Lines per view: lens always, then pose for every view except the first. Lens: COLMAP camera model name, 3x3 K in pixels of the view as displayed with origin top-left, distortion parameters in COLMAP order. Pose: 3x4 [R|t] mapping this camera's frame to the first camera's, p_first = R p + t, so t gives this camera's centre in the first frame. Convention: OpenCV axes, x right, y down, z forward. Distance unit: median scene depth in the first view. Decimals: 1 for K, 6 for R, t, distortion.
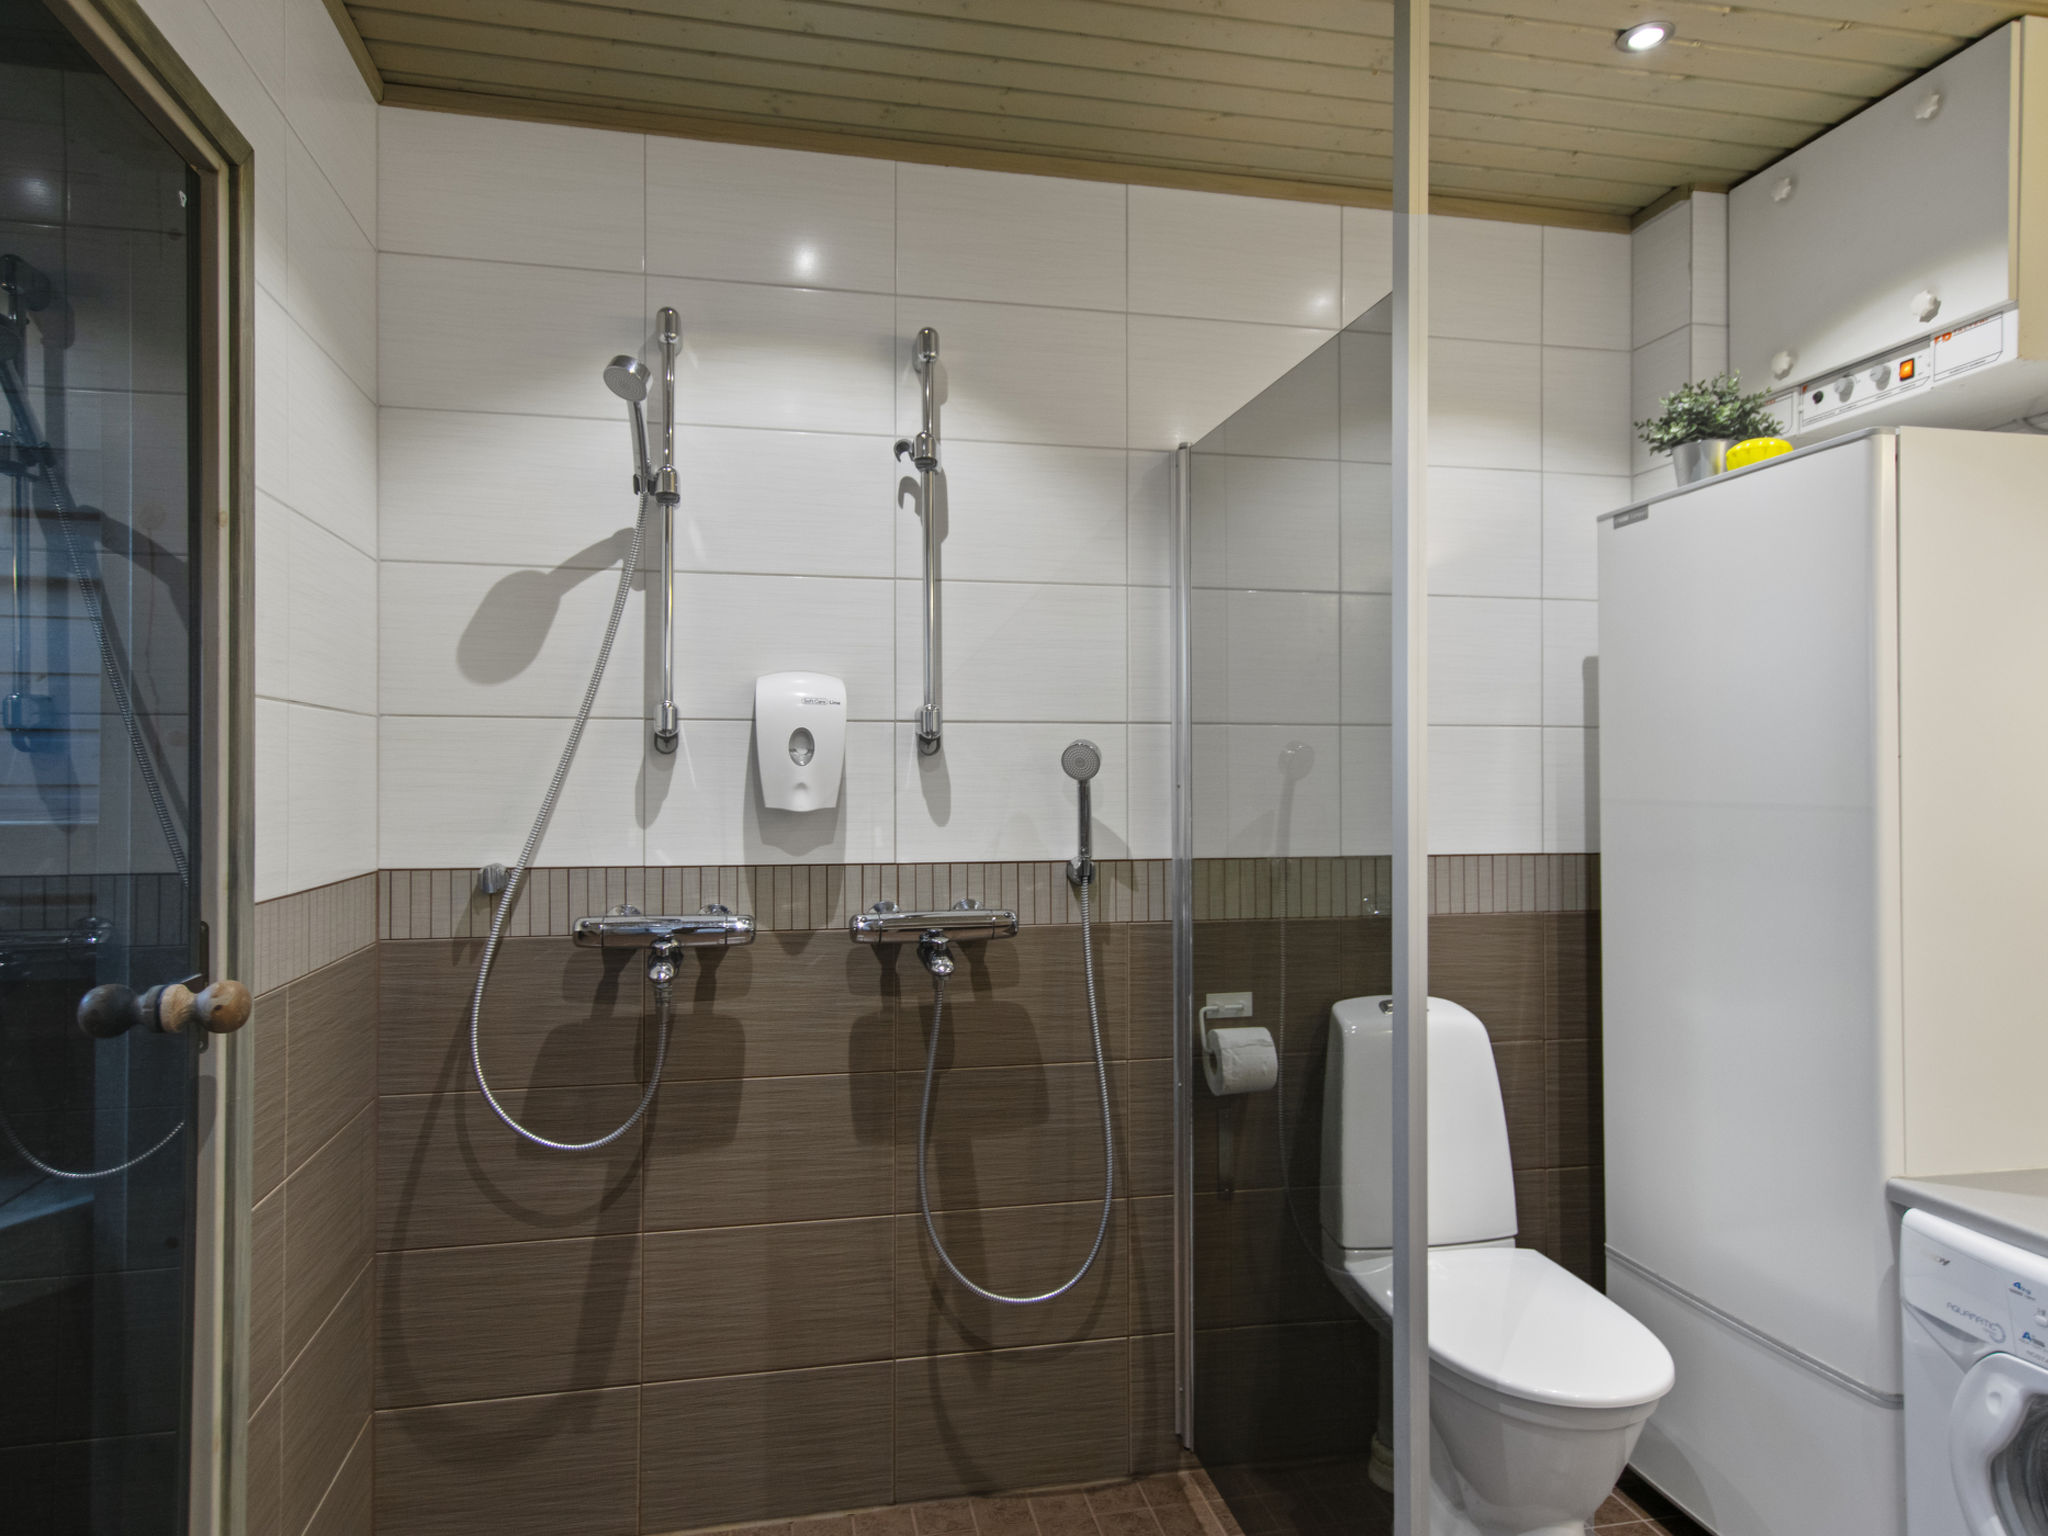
lens RADIAL K [[1280.1, 0, 1022.9], [0, 1280.1, 775.4], [0, 0, 1]] dist [0.010685, 0.003018]
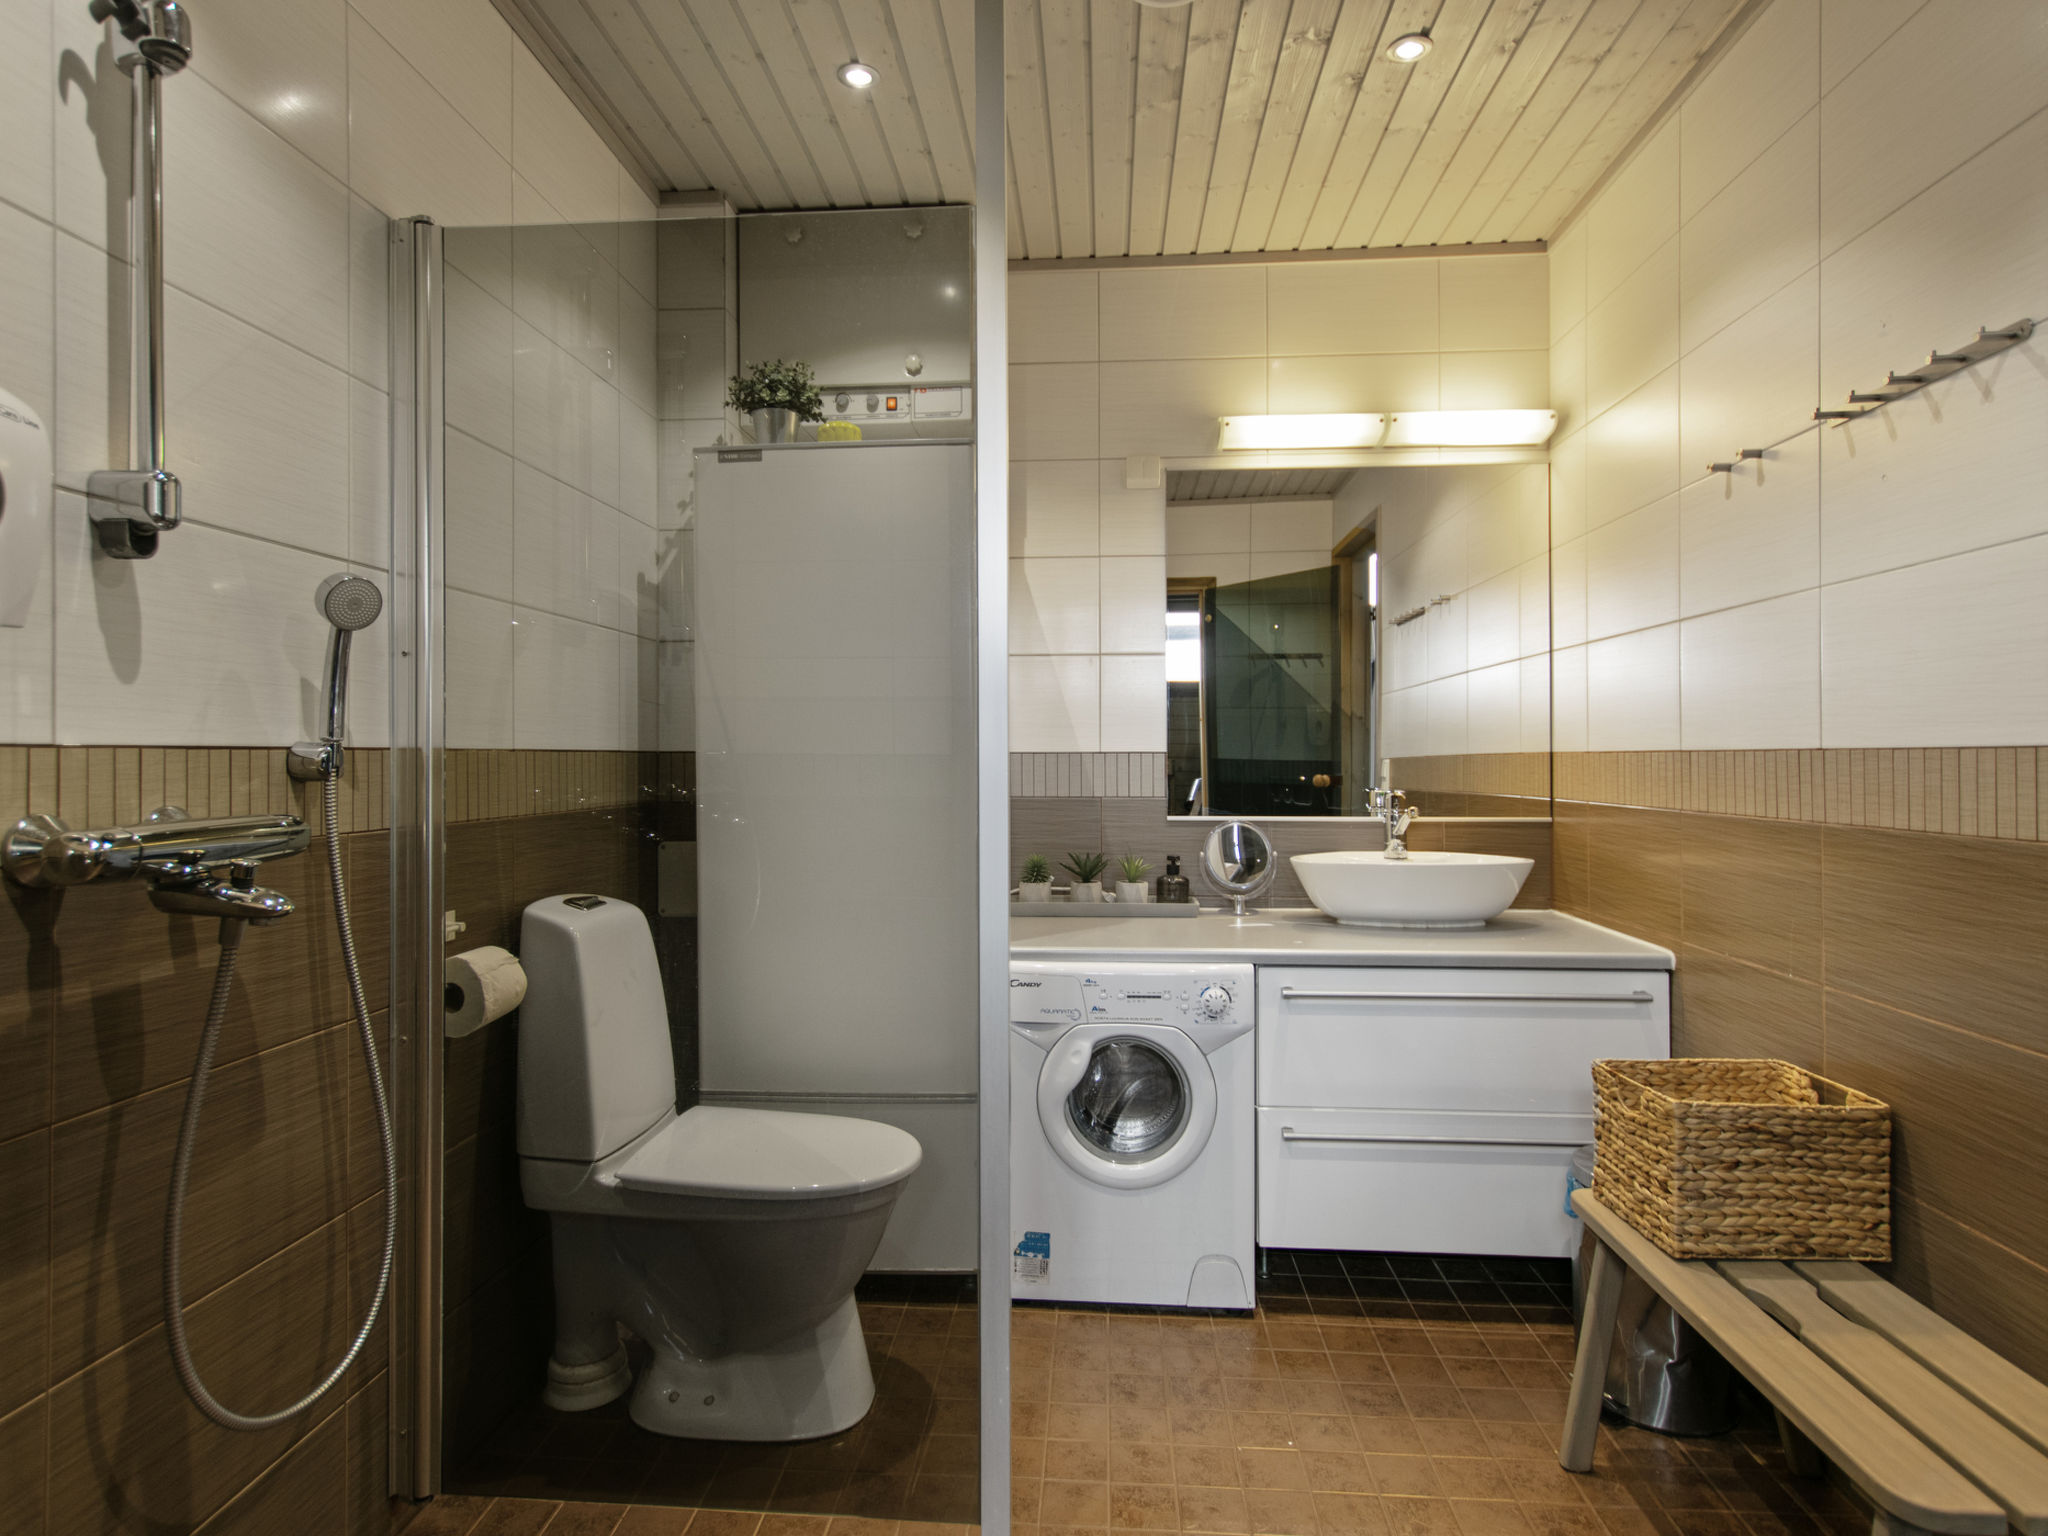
lens RADIAL K [[1128.6, 0, 1022.7], [0, 1128.6, 754.3], [0, 0, 1]] dist [0.001429, -0.000248]
pose [[0.279426, 0.001405, 0.960166, -0.446349], [-0.000731, 0.999999, -0.001251, 0.072577], [-0.960167, -0.000352, 0.279427, 0.465371]]
